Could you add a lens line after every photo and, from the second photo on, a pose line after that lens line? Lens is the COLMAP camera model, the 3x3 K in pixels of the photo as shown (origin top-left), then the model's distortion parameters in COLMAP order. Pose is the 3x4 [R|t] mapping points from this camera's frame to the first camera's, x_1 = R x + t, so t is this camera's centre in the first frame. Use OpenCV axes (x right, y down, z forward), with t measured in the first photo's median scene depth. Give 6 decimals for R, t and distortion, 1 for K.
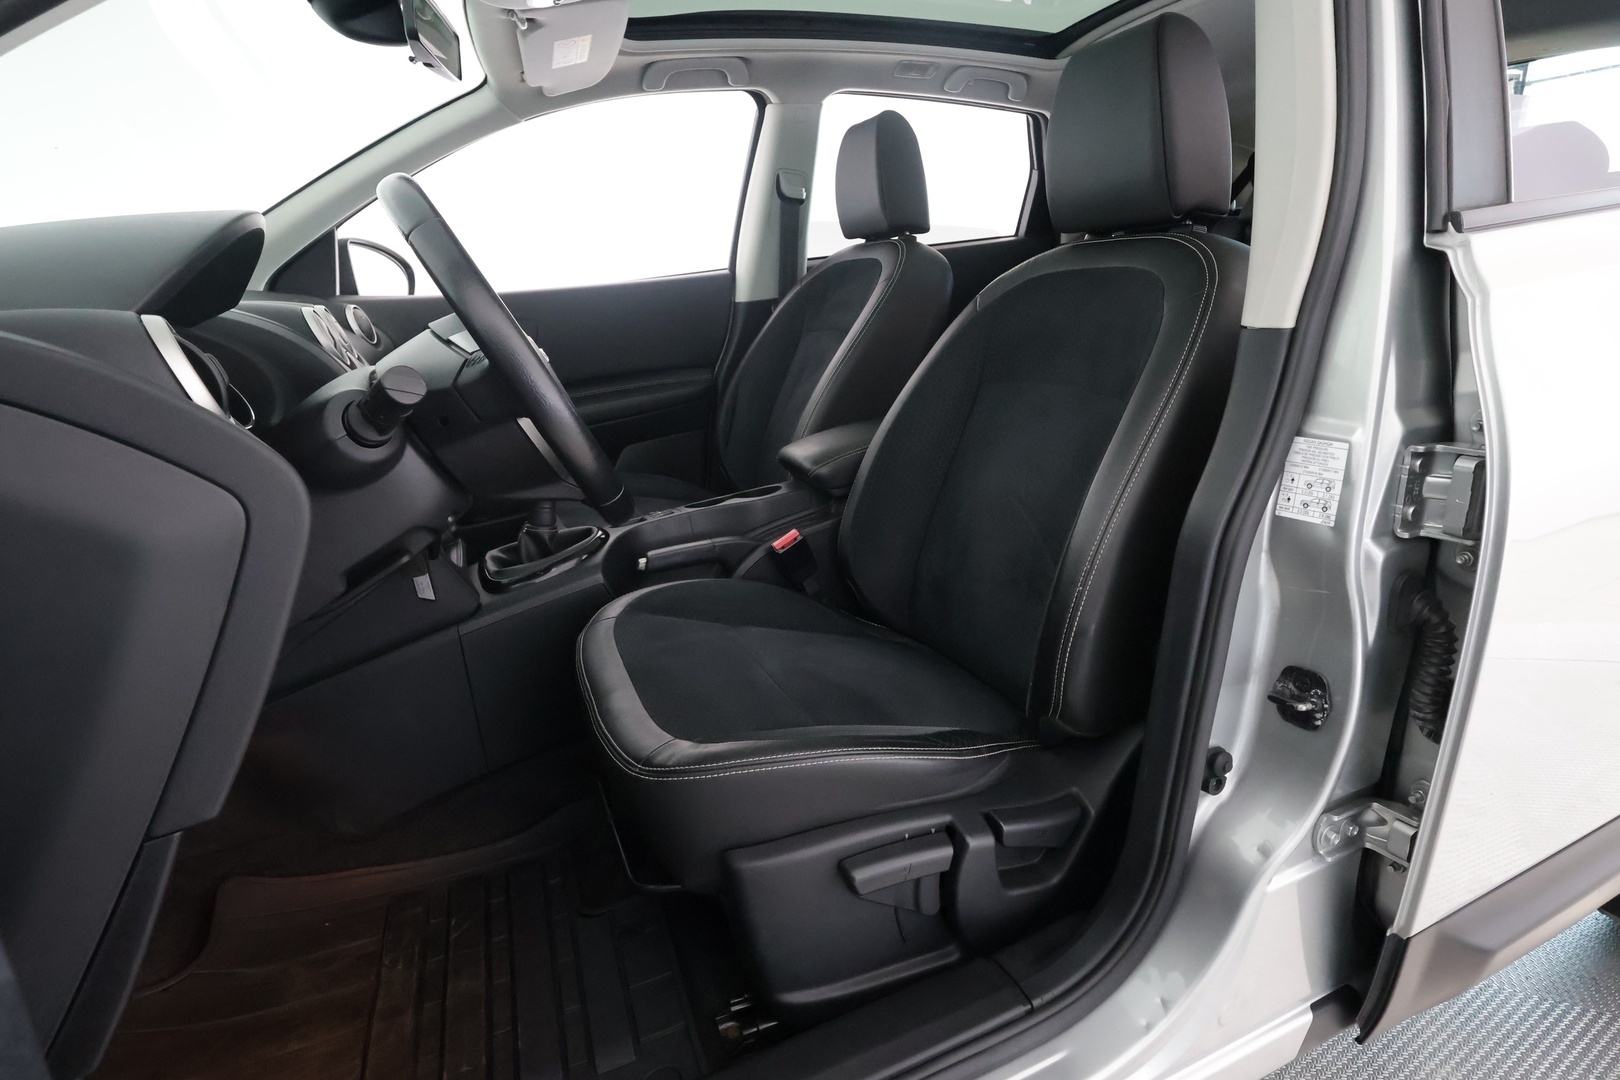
lens RADIAL K [[809.3, 0, 810.0], [0, 809.3, 540.0], [0, 0, 1]] dist [-0.007248, -0.000531]
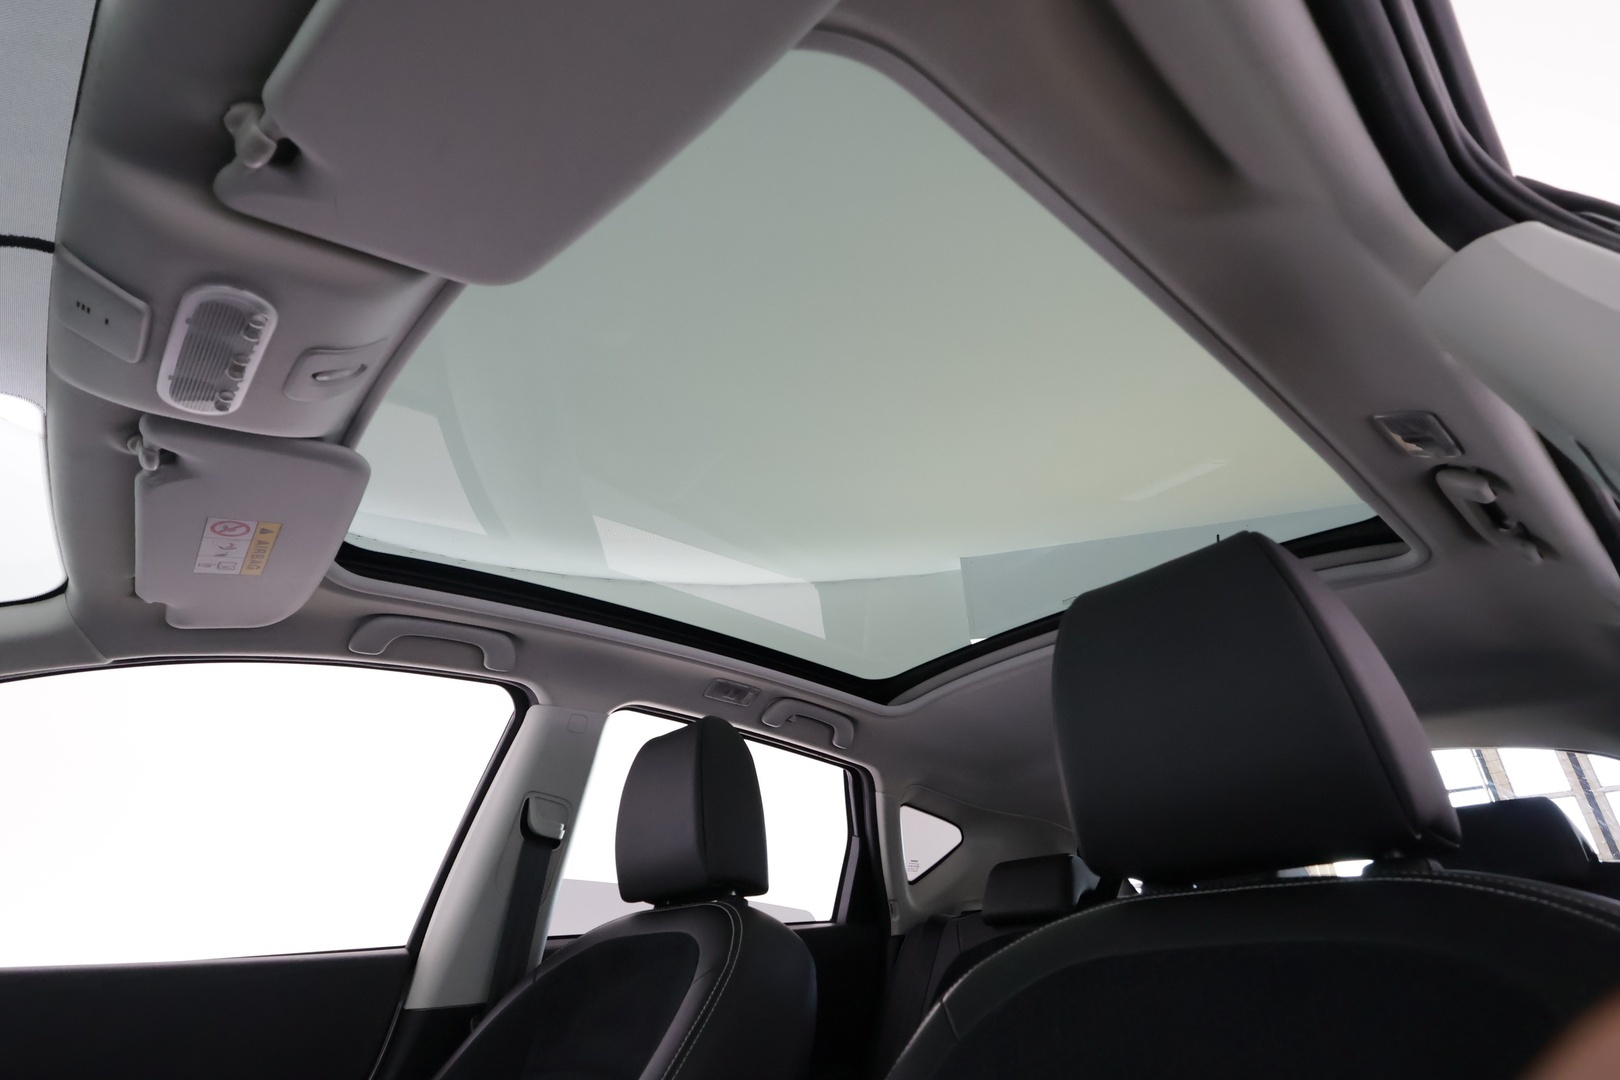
lens RADIAL K [[809.3, 0, 810.0], [0, 809.3, 540.0], [0, 0, 1]] dist [-0.007248, -0.000531]
pose [[0.947009, 0.178971, 0.266727, -0.035790], [0.073521, 0.687570, -0.722387, -0.102119], [-0.312680, 0.703717, 0.637977, 0.356738]]
